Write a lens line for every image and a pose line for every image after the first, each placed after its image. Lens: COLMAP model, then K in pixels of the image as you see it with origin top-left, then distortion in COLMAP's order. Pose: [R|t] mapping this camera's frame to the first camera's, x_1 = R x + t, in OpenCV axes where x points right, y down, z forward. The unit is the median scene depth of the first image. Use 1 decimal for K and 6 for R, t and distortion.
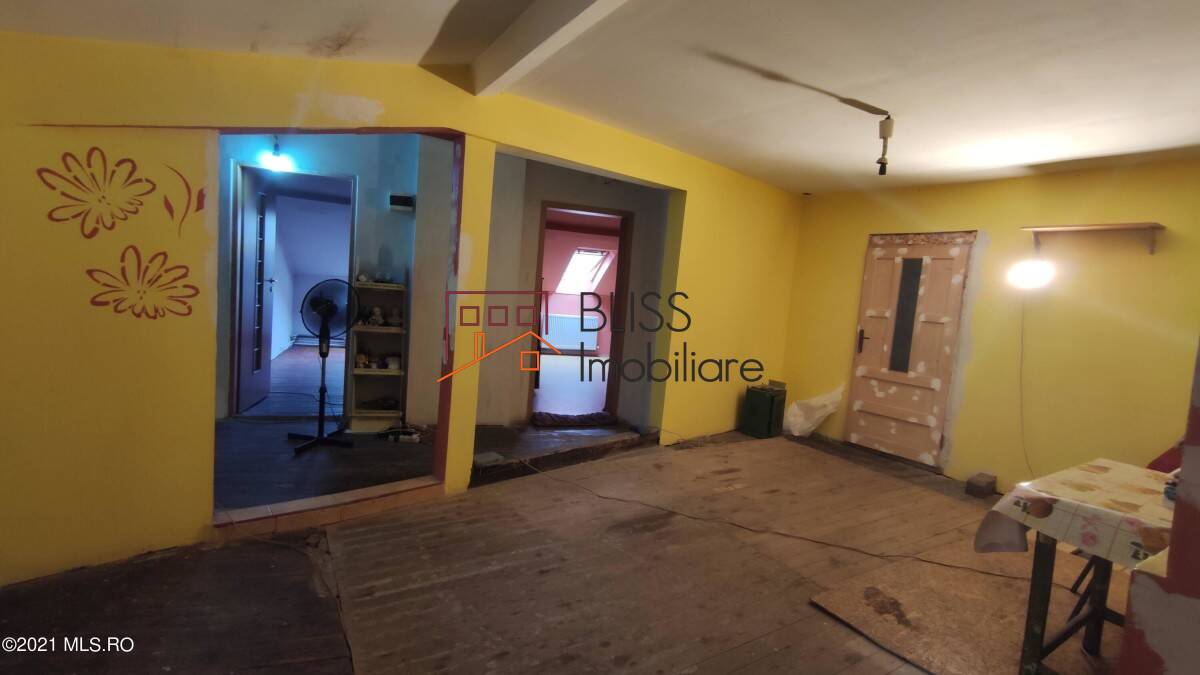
lens RADIAL K [[545.5, 0, 599.6], [0, 545.5, 336.1], [0, 0, 1]] dist [-0.002768, 0.019072]
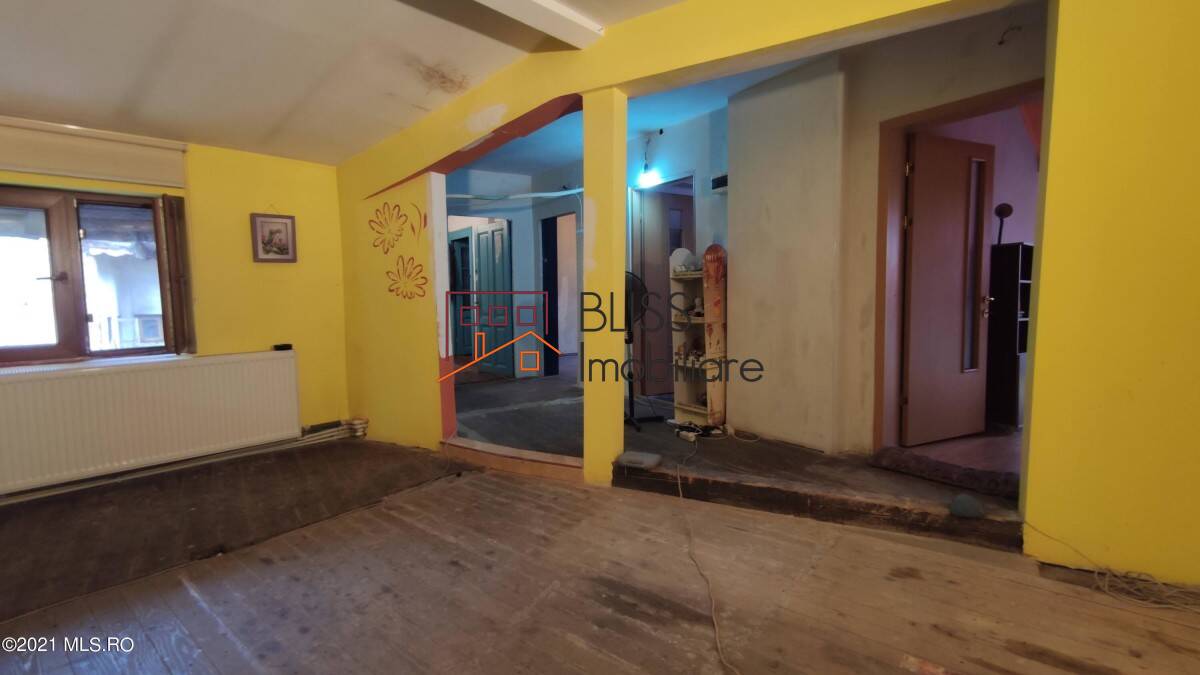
lens RADIAL K [[545.5, 0, 599.6], [0, 545.5, 336.1], [0, 0, 1]] dist [-0.002768, 0.019072]
pose [[0.311815, -0.010141, -0.950089, 0.461768], [-0.046243, 0.998596, -0.025835, 0.048327], [0.949017, 0.051990, 0.310909, 0.540188]]
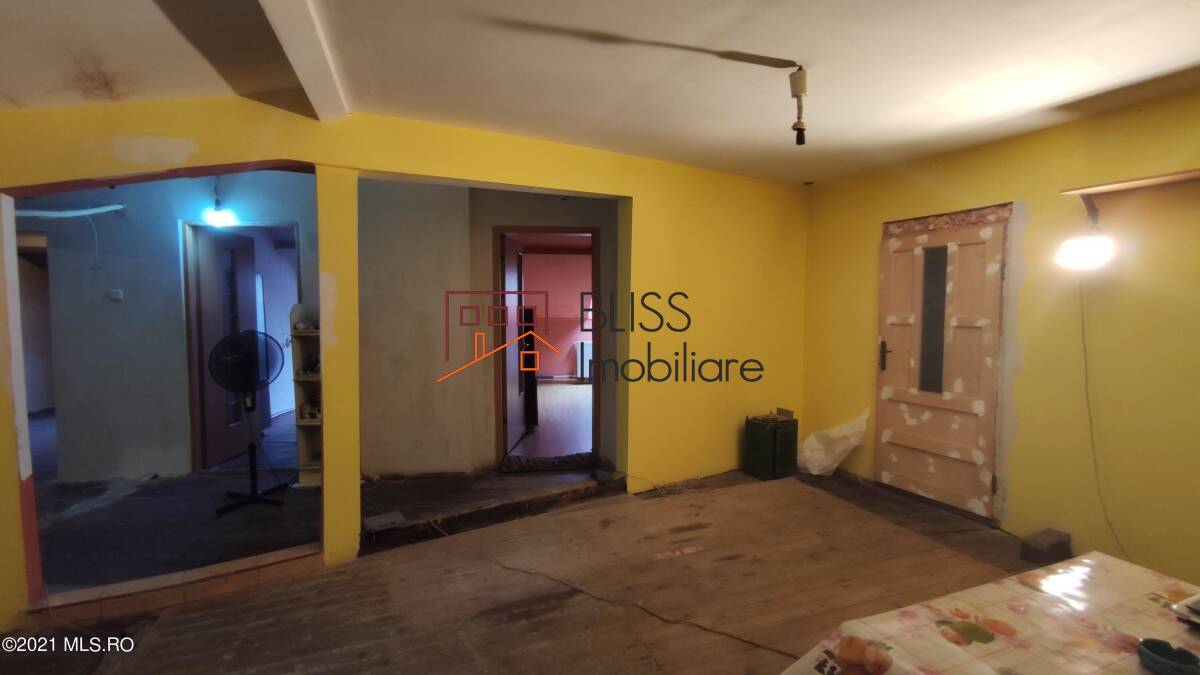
lens RADIAL K [[545.5, 0, 599.6], [0, 545.5, 336.1], [0, 0, 1]] dist [-0.002768, 0.019072]
pose [[0.978396, -0.070278, -0.194426, 0.264819], [0.062538, 0.996997, -0.045671, -0.009975], [0.197052, 0.032525, 0.979853, 0.152453]]
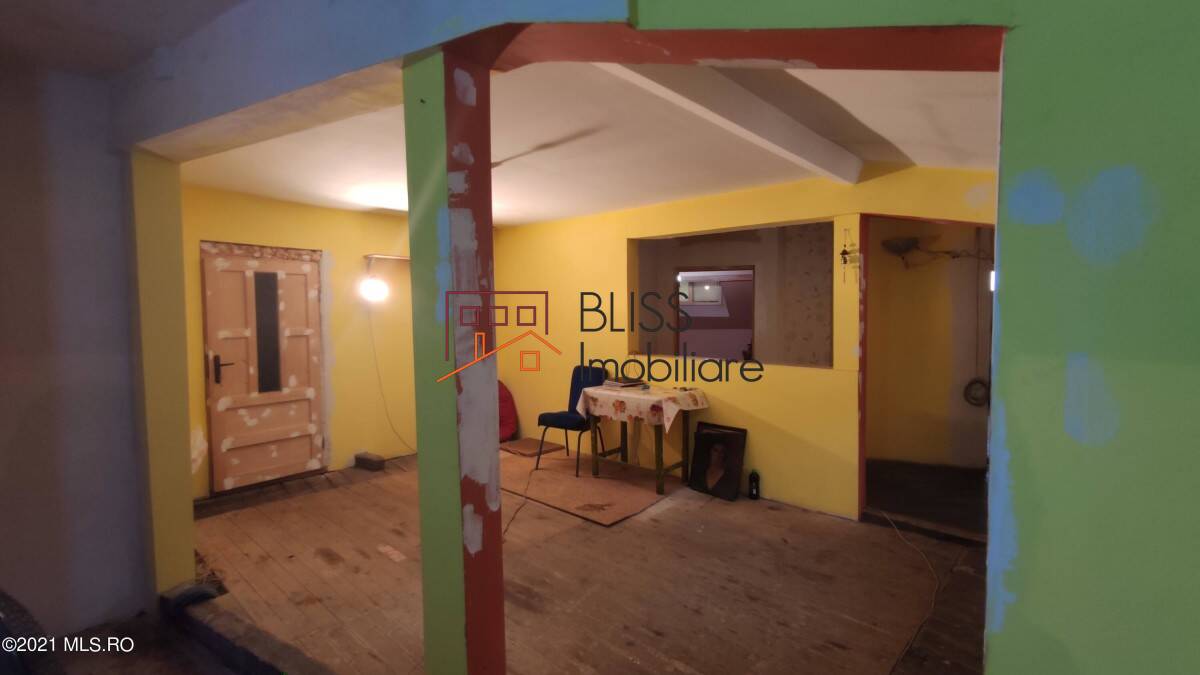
lens RADIAL K [[545.5, 0, 599.6], [0, 545.5, 336.1], [0, 0, 1]] dist [-0.002768, 0.019072]
pose [[-0.269751, -0.122496, 0.955107, -0.546752], [0.070625, 0.986687, 0.146493, -0.141285], [-0.960337, 0.106971, -0.257509, 0.752115]]
